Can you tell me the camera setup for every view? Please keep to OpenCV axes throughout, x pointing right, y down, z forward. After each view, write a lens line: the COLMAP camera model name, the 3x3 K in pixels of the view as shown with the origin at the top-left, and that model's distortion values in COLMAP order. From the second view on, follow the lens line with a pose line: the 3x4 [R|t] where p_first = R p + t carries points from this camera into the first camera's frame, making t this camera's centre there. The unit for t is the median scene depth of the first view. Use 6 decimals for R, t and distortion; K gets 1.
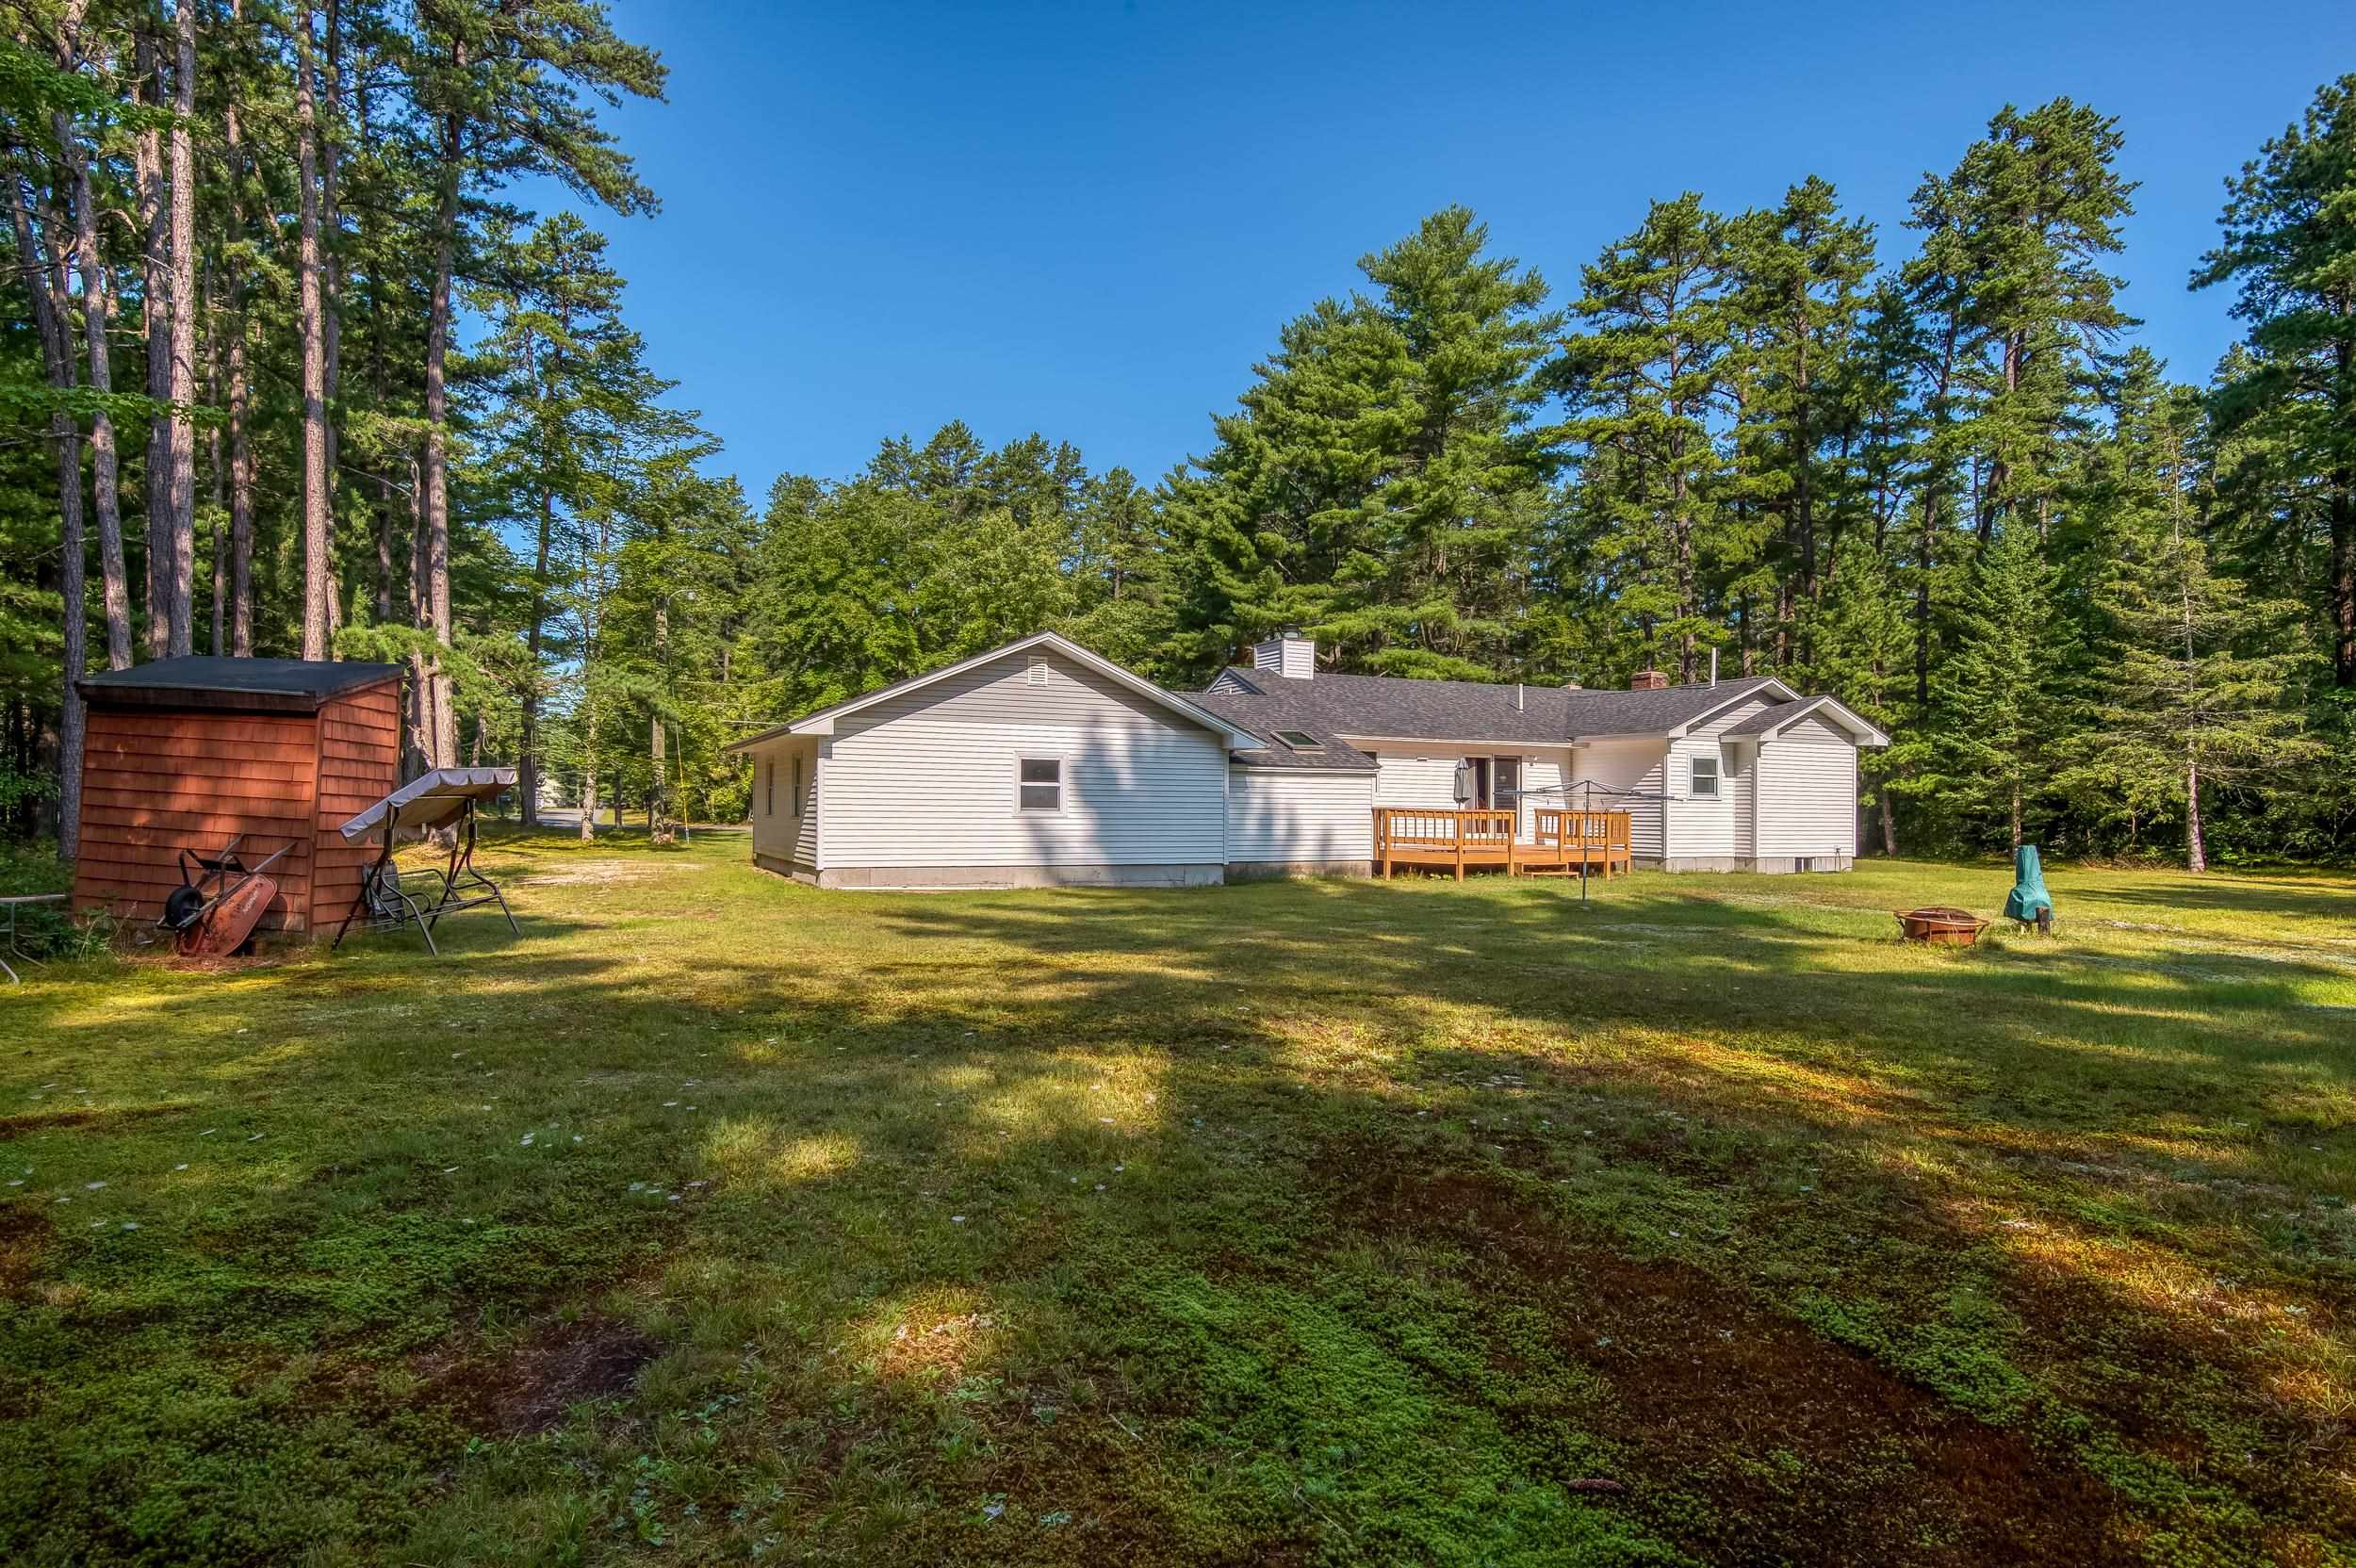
lens RADIAL K [[1303.4, 0, 1181.1], [0, 1303.4, 792.3], [0, 0, 1]] dist [0.001208, -0.000022]
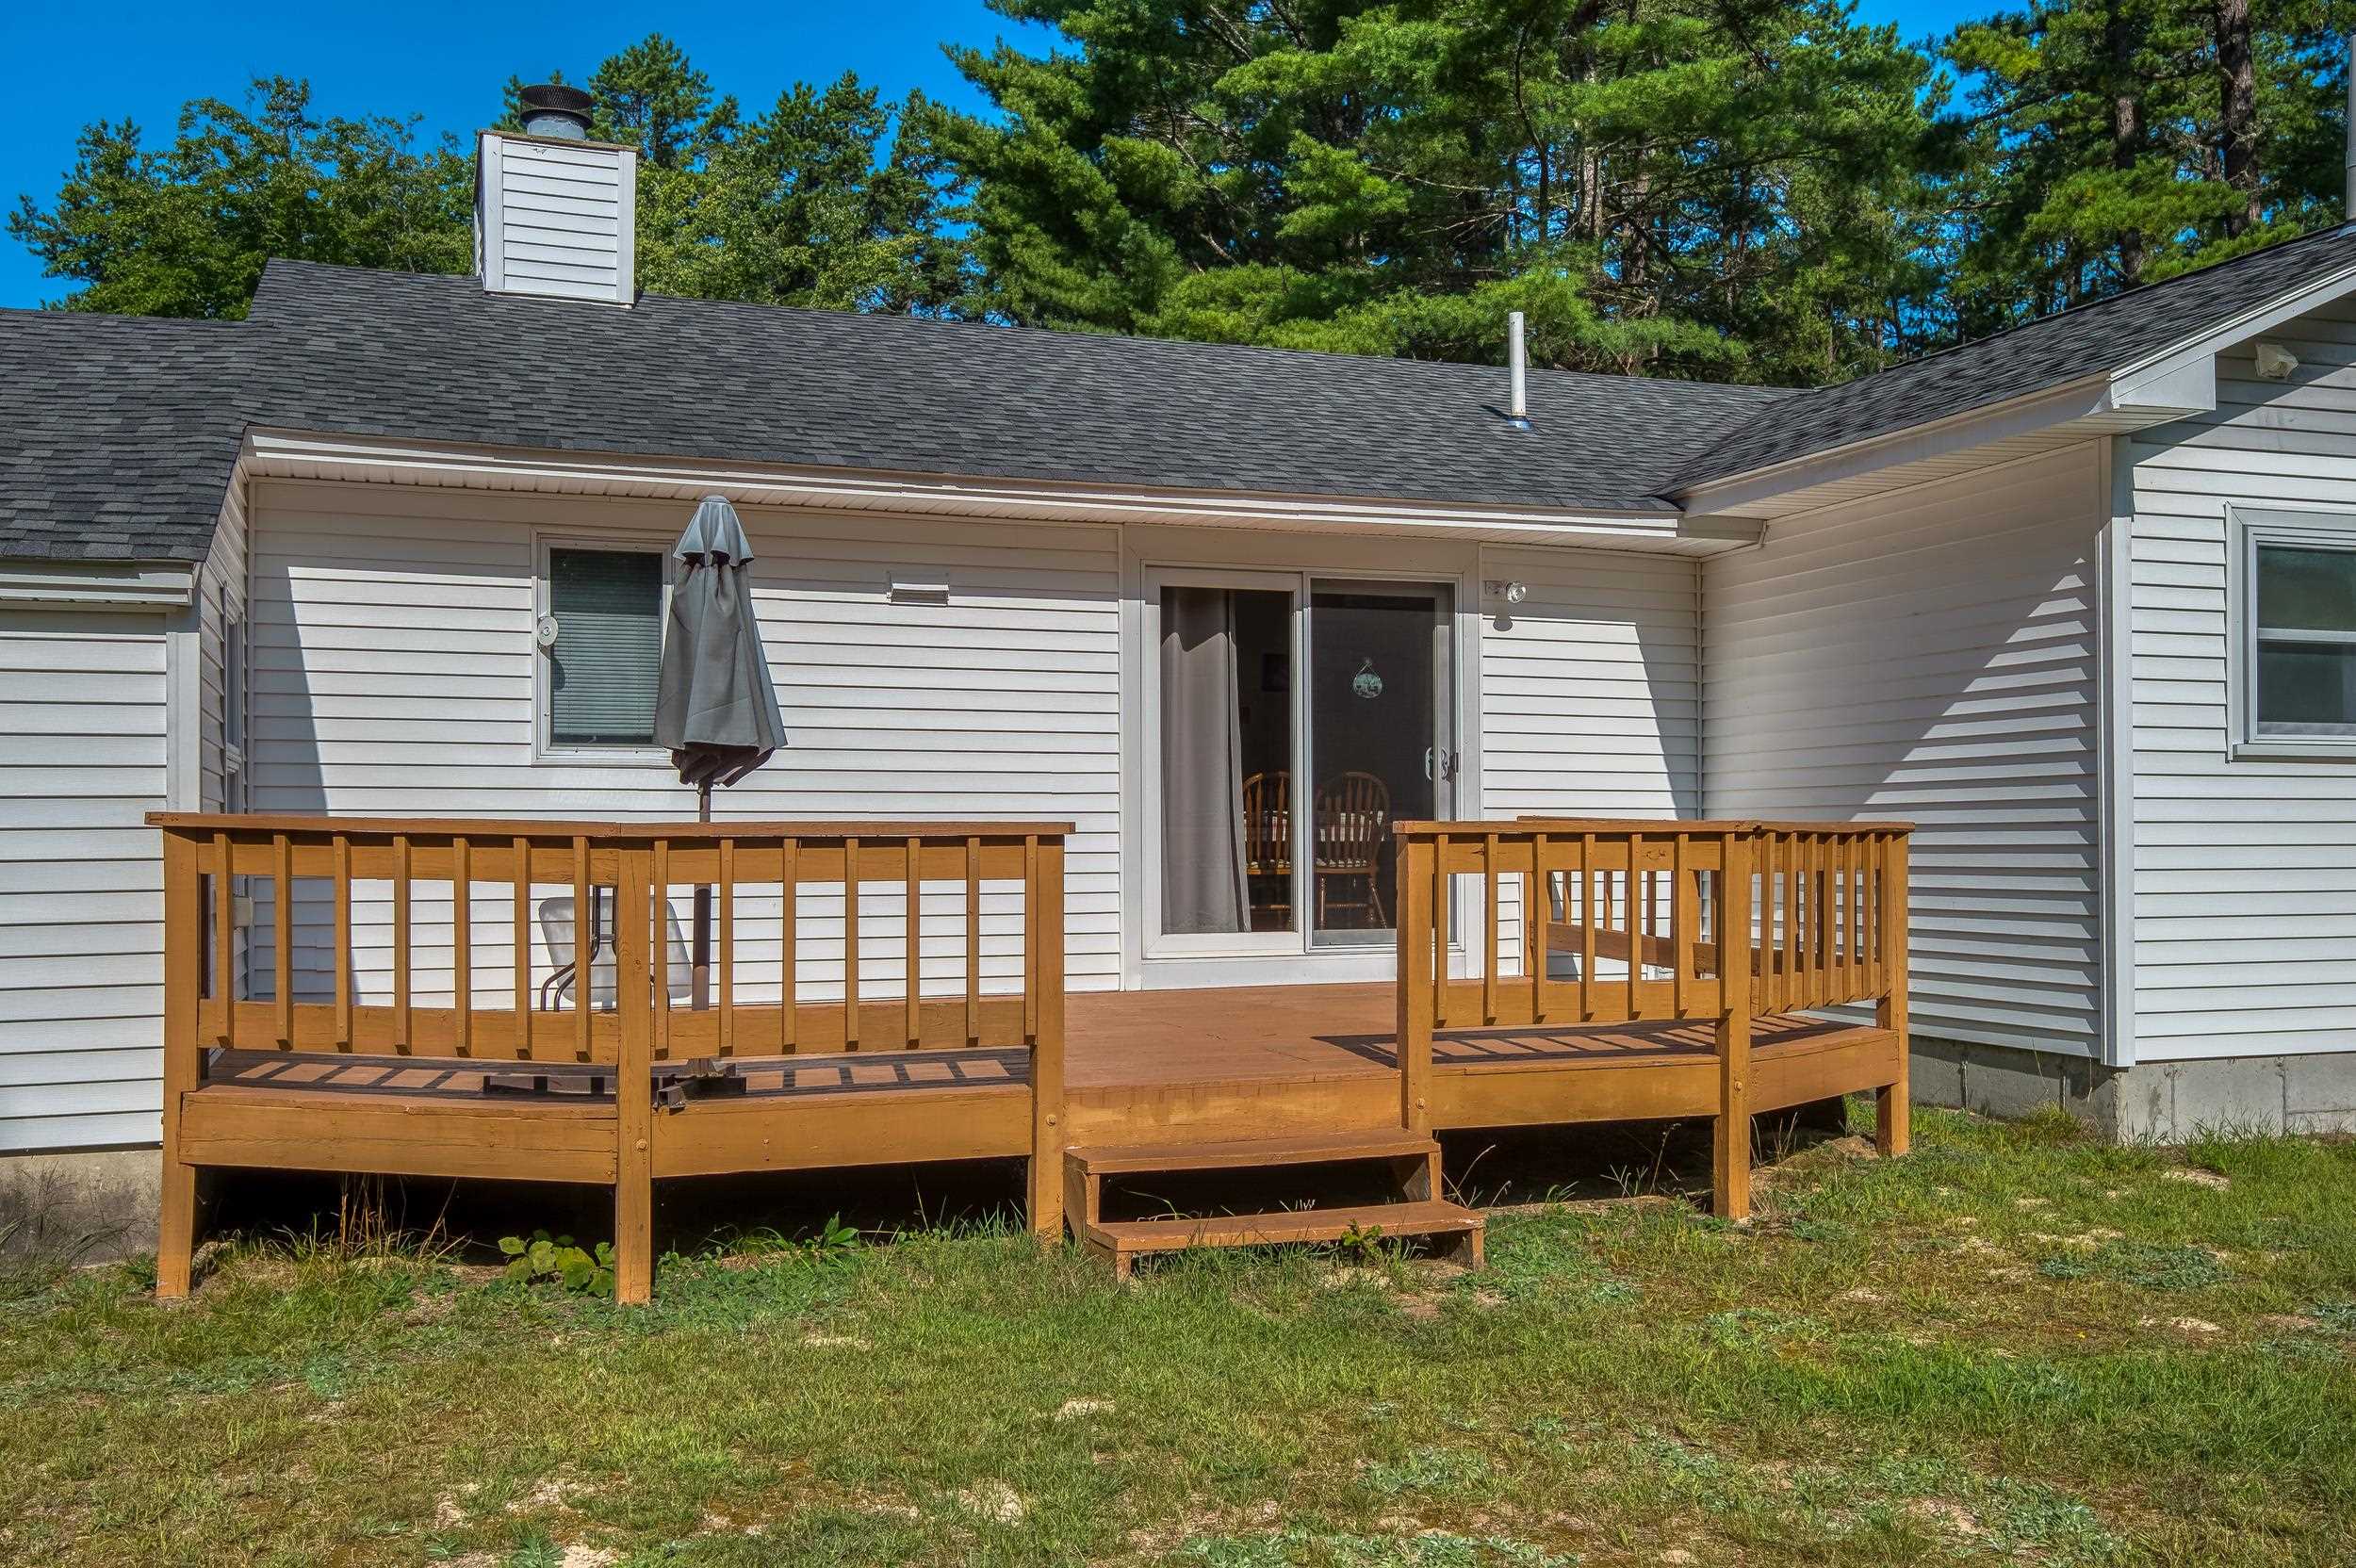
lens RADIAL K [[2102.3, 0, 1176.0], [0, 2102.3, 789.7], [0, 0, 1]] dist [0.011515, 0.009285]
pose [[0.994025, -0.007739, -0.108874, 0.251311], [0.006291, 0.999887, -0.013638, 0.011593], [0.108967, 0.012871, 0.993962, 0.632110]]
